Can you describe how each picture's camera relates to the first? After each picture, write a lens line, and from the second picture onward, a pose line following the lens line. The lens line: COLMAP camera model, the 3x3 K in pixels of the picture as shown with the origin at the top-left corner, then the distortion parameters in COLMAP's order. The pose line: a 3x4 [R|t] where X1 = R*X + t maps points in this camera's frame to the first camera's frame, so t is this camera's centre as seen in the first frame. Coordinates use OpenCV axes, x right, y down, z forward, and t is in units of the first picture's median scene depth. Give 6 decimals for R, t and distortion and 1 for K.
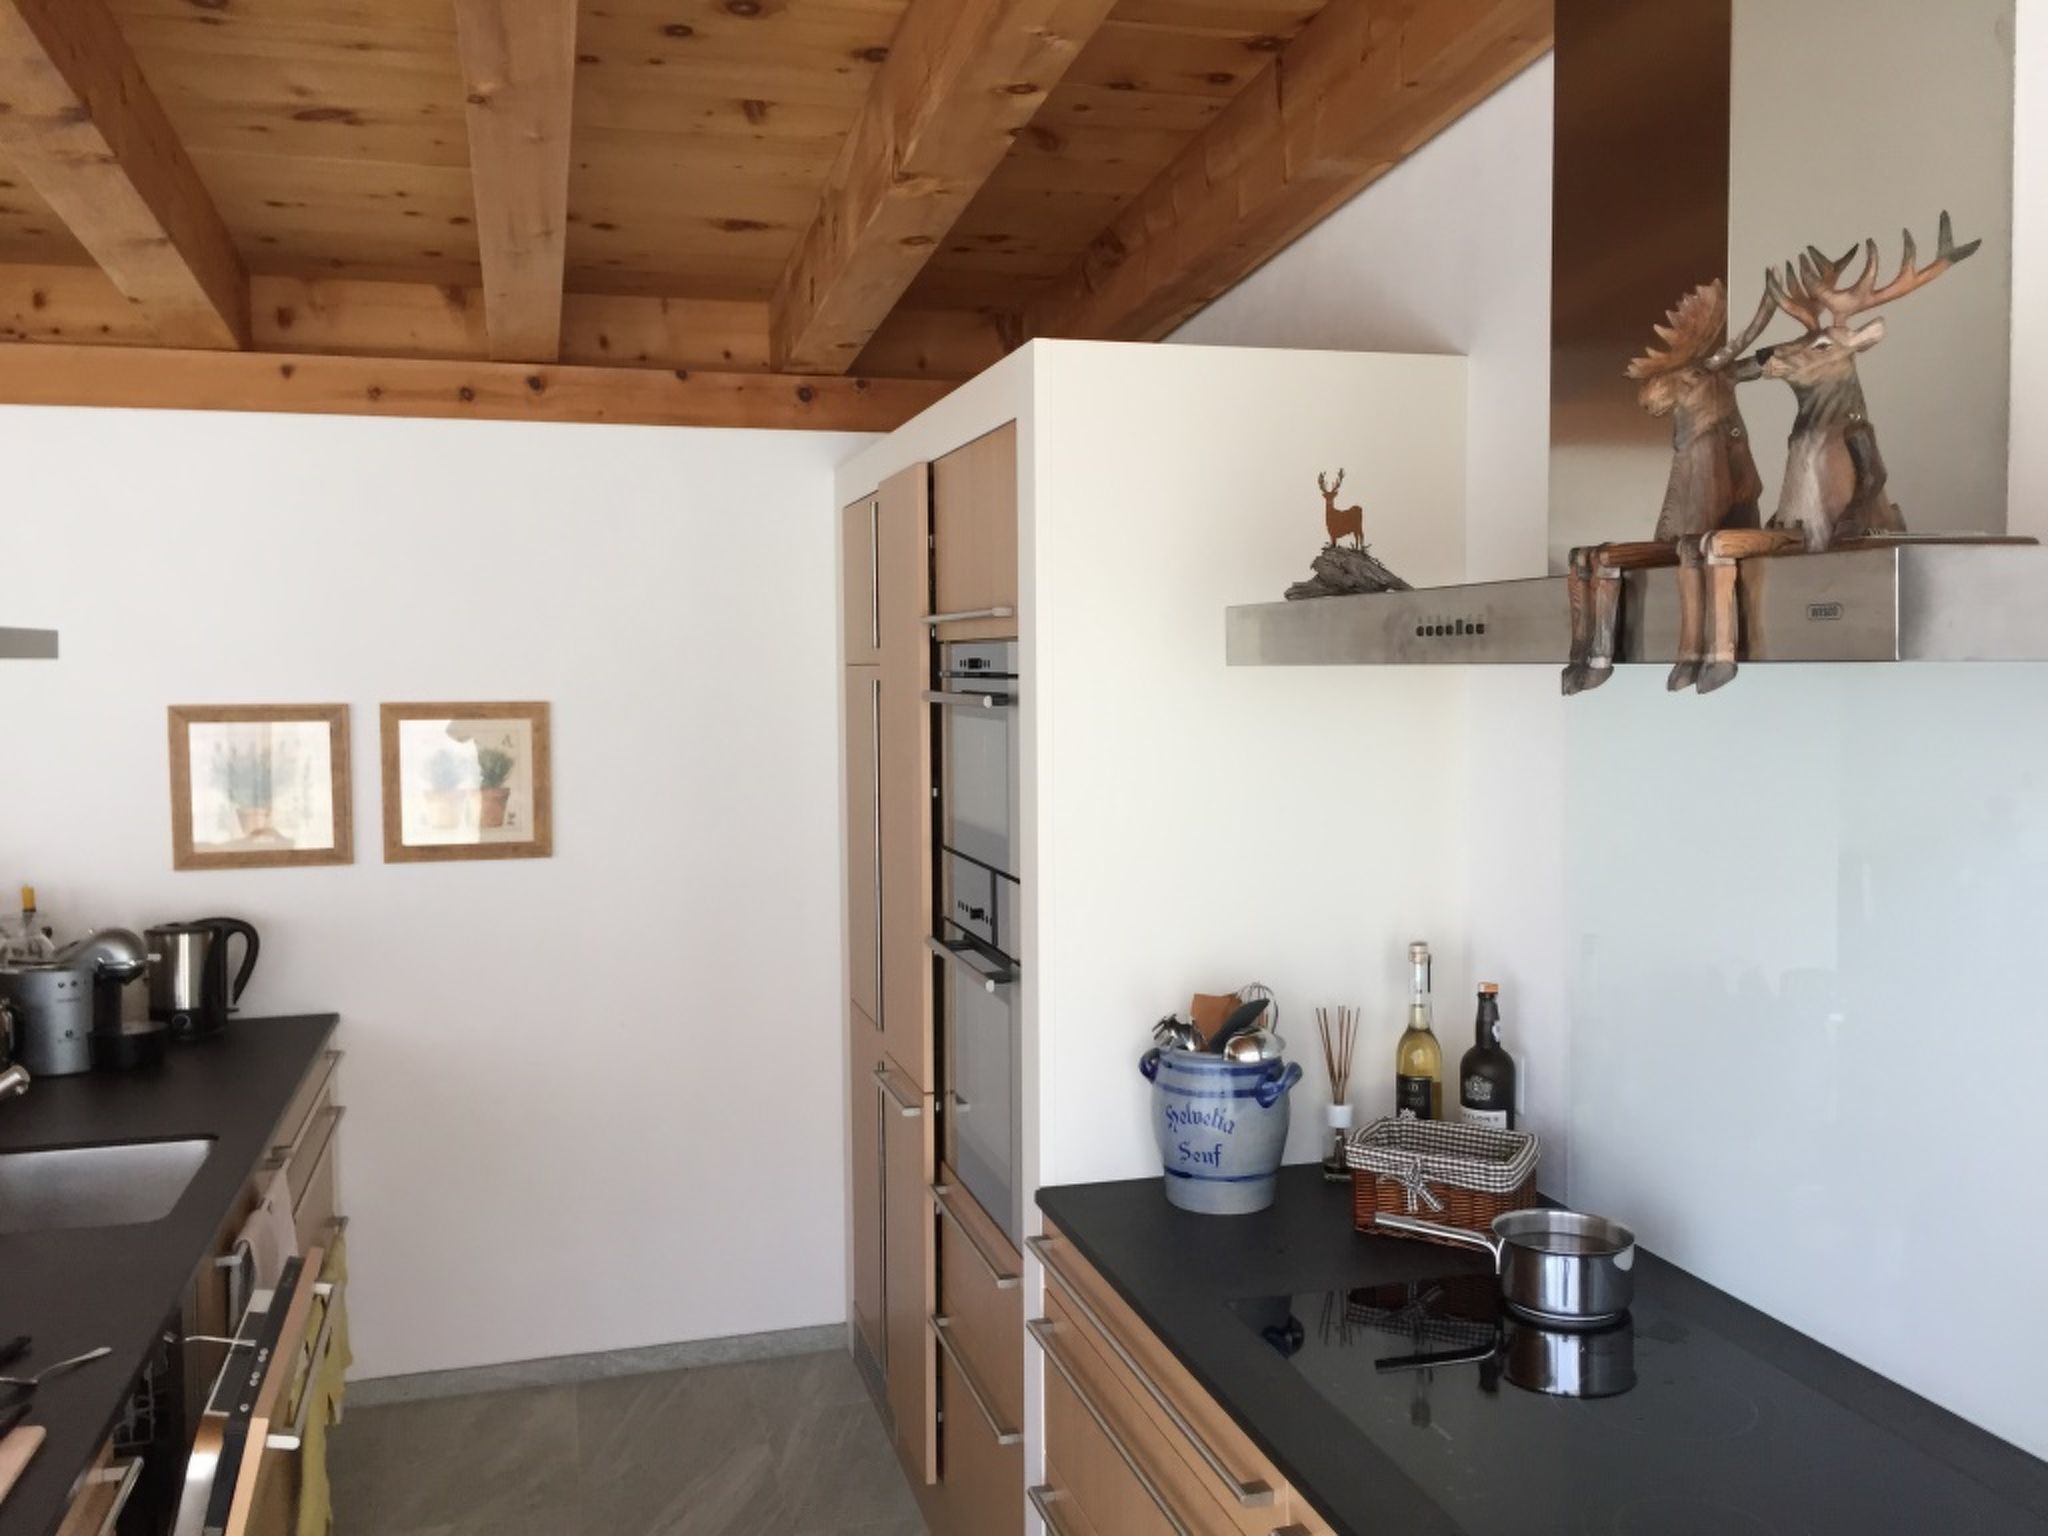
lens RADIAL K [[1766.2, 0, 1024.0], [0, 1766.2, 768.0], [0, 0, 1]] dist [0.049168, 0.006908]
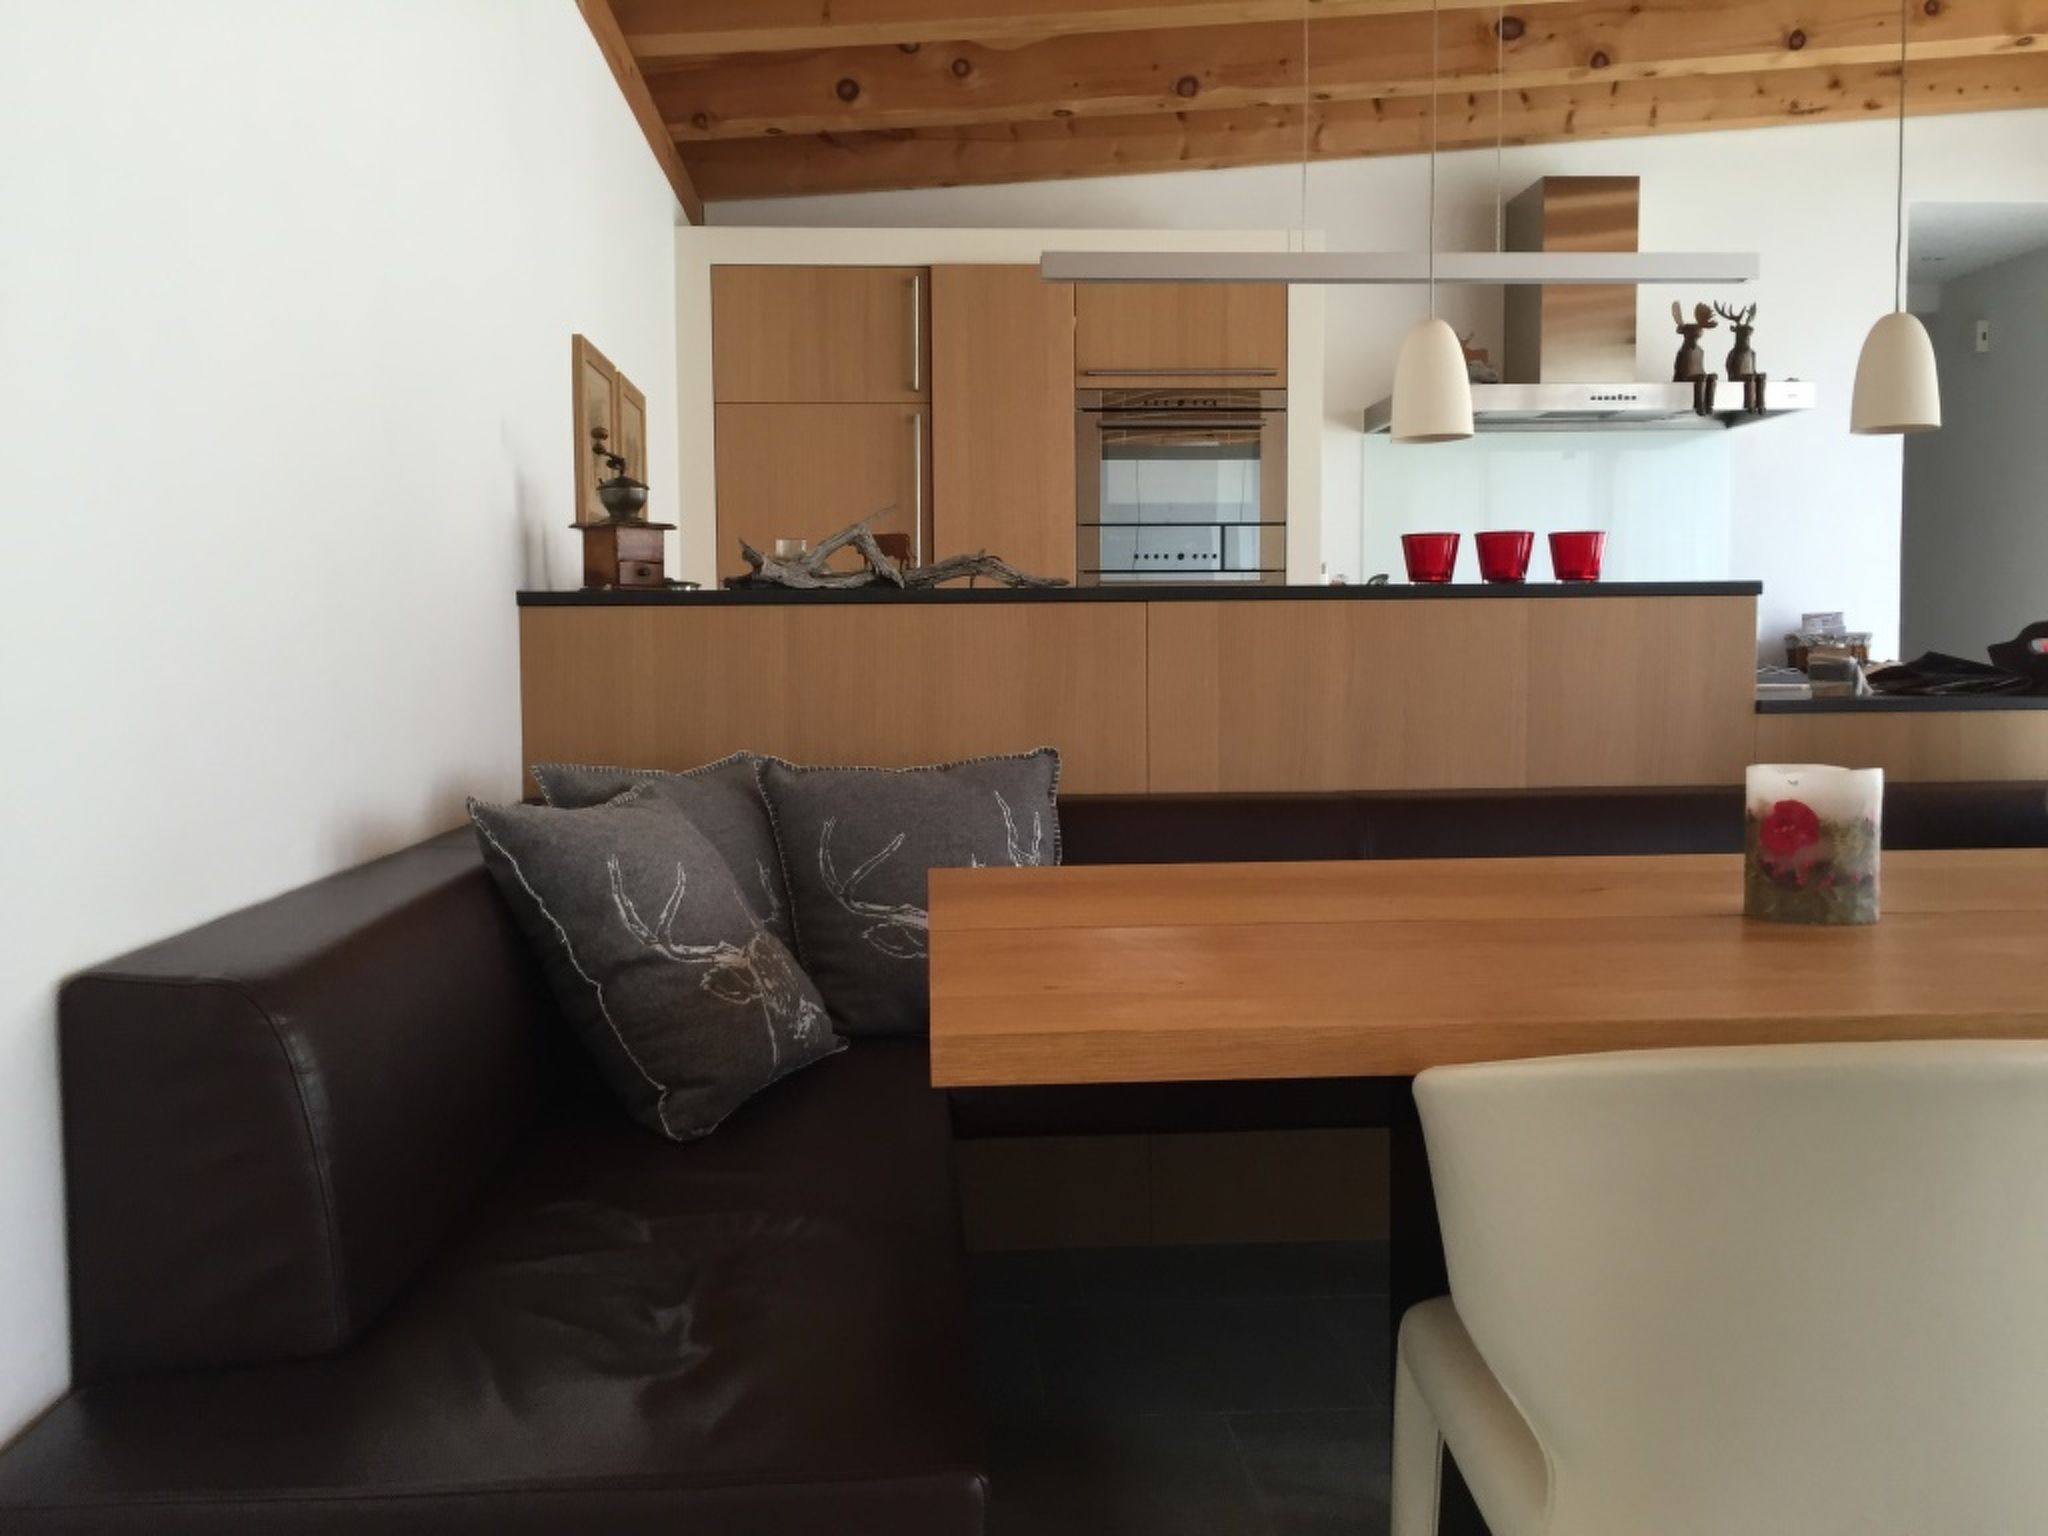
lens RADIAL K [[1764.0, 0, 1028.4], [0, 1764.0, 765.8], [0, 0, 1]] dist [0.070691, -0.075449]
pose [[0.202011, -0.057703, 0.977682, -1.262061], [0.064740, 0.996866, 0.045459, 0.145206], [-0.977241, 0.054112, 0.205114, 0.607288]]
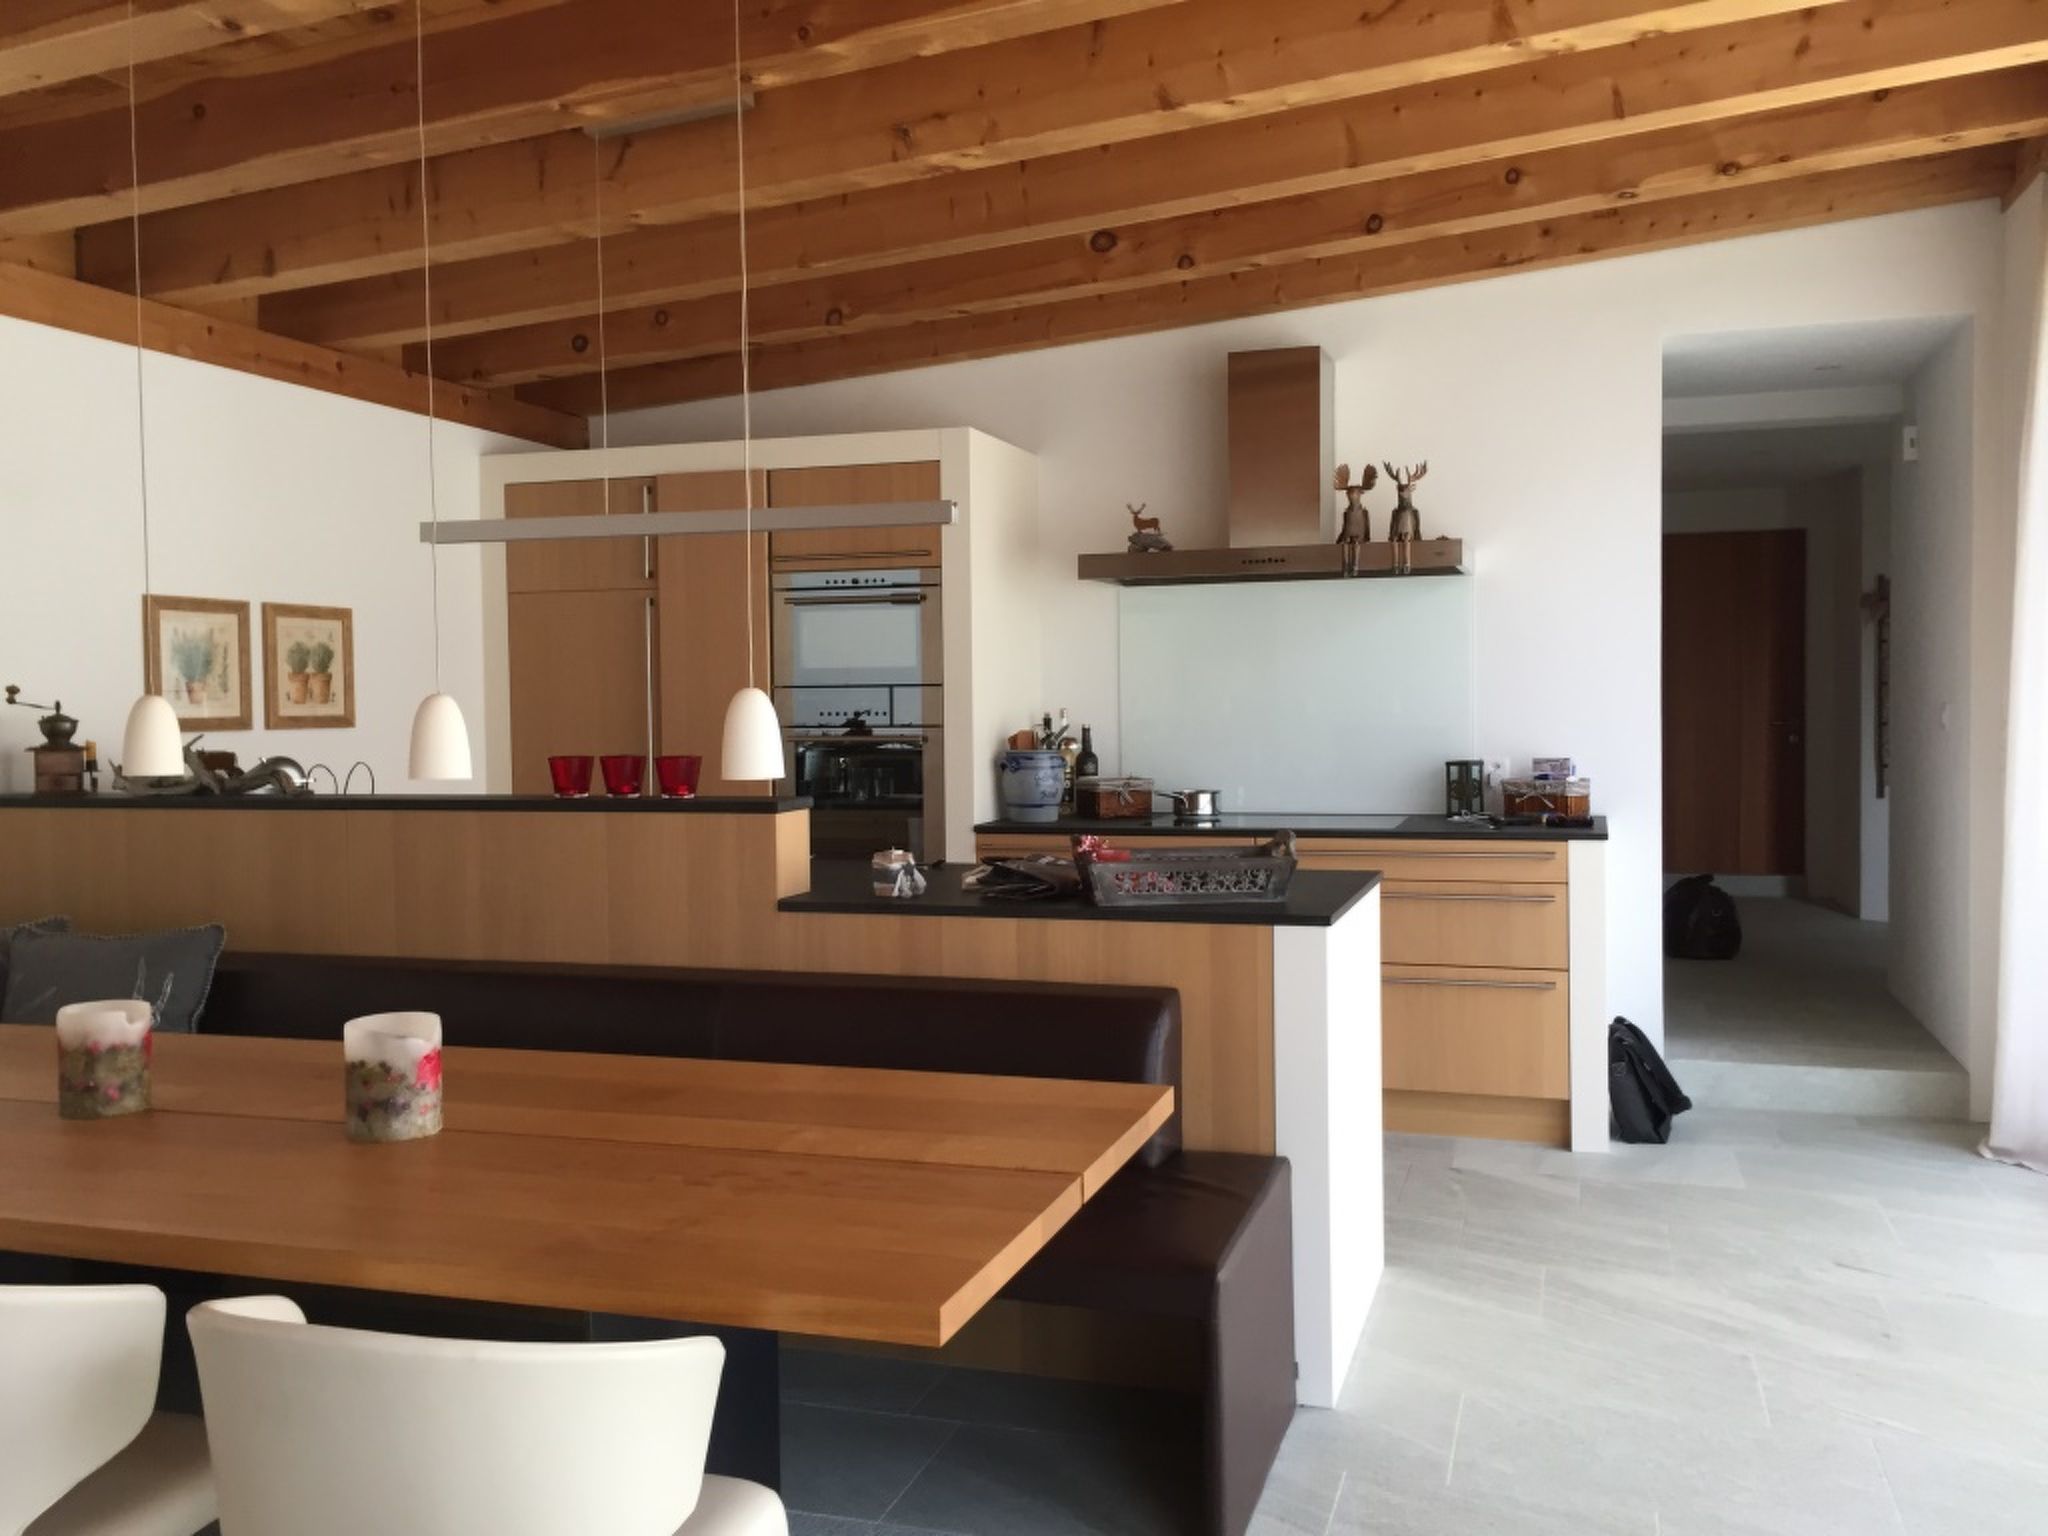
lens RADIAL K [[1766.2, 0, 1024.0], [0, 1766.2, 768.0], [0, 0, 1]] dist [0.049168, 0.006908]
pose [[0.549035, -0.035547, 0.835043, -1.138017], [0.057664, 0.998326, 0.004583, 0.106998], [-0.833808, 0.045636, 0.550166, -0.144115]]
